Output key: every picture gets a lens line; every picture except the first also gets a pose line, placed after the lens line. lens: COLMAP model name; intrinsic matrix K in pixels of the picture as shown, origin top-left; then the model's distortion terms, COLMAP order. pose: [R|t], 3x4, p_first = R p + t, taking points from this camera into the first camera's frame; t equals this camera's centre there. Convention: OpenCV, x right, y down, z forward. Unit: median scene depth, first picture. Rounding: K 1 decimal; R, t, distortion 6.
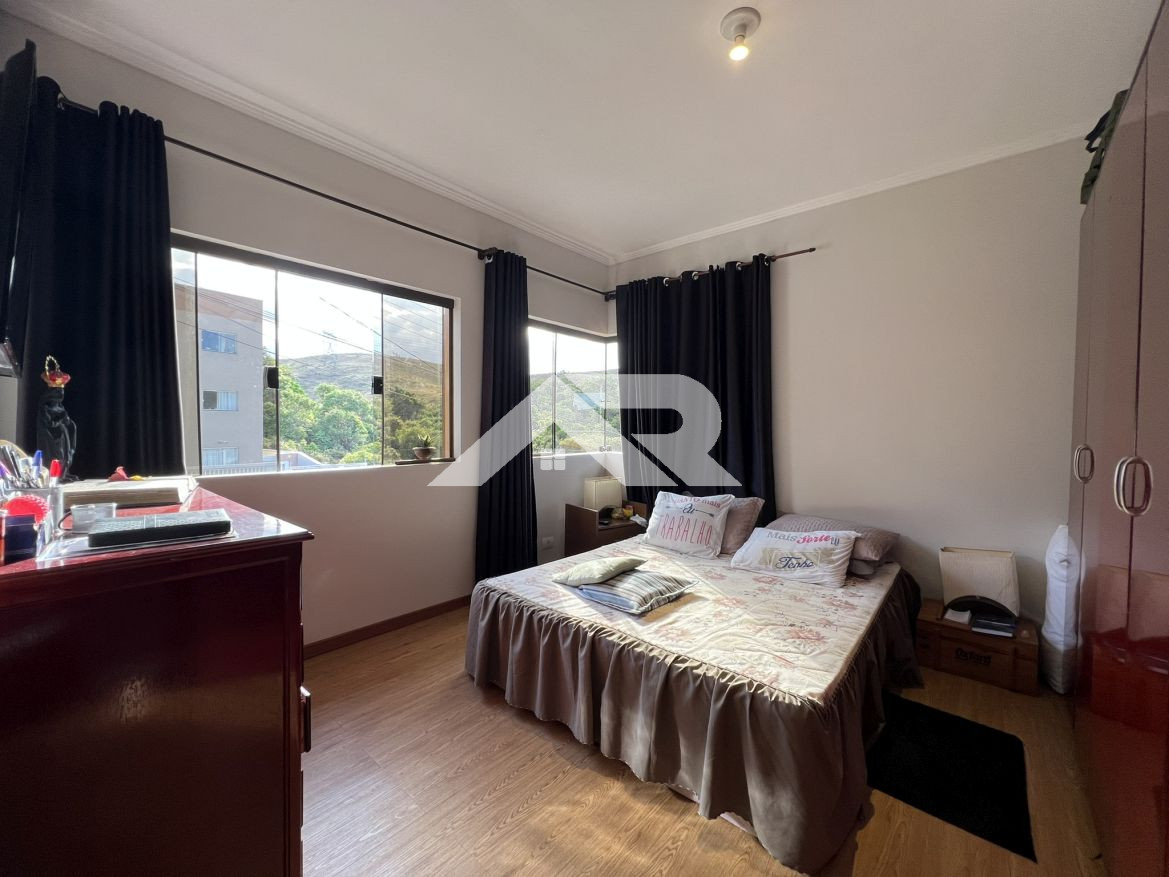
lens RADIAL K [[465.9, 0, 587.6], [0, 465.9, 438.3], [0, 0, 1]] dist [-0.001634, -0.000103]
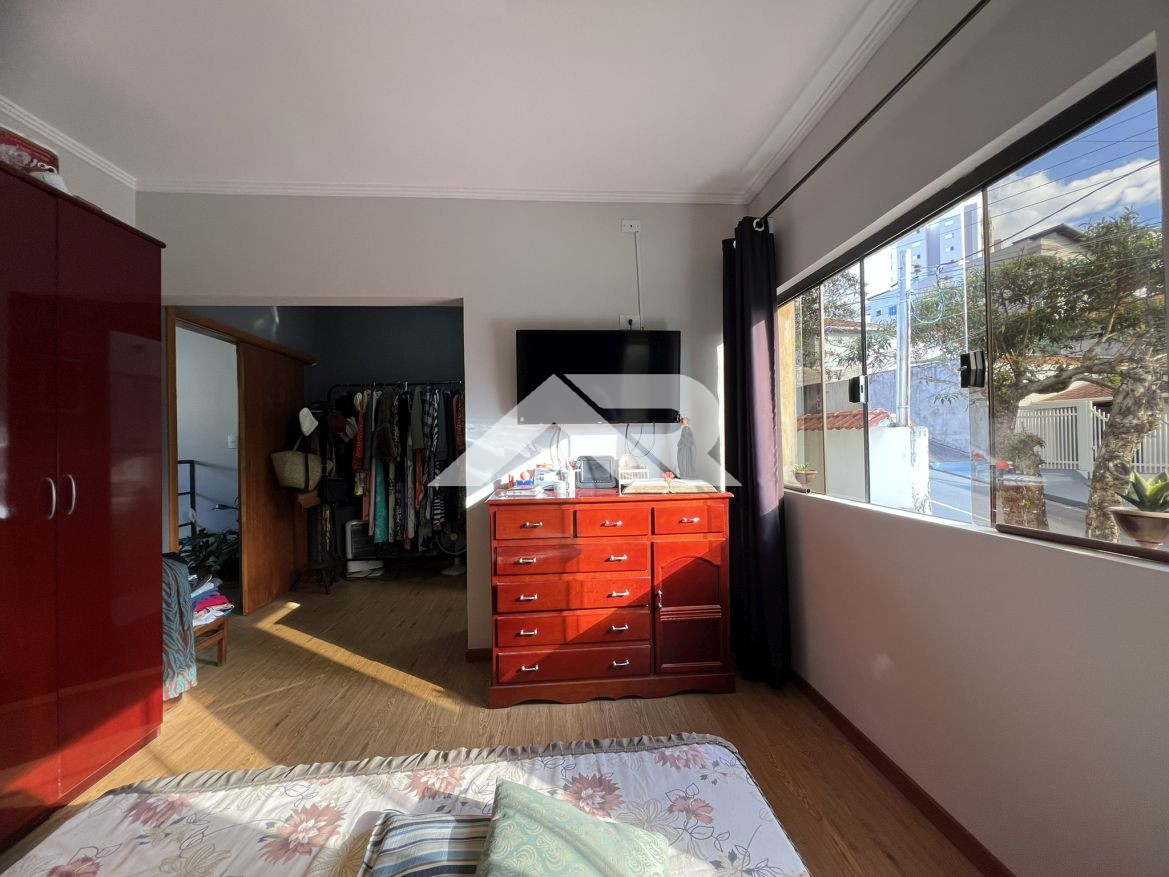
lens RADIAL K [[465.9, 0, 587.6], [0, 465.9, 438.3], [0, 0, 1]] dist [-0.001634, -0.000103]
pose [[-0.691467, -0.001908, -0.722405, 0.336095], [-0.010175, 0.999923, 0.007098, -0.056404], [0.722336, 0.012258, -0.691433, 1.548487]]
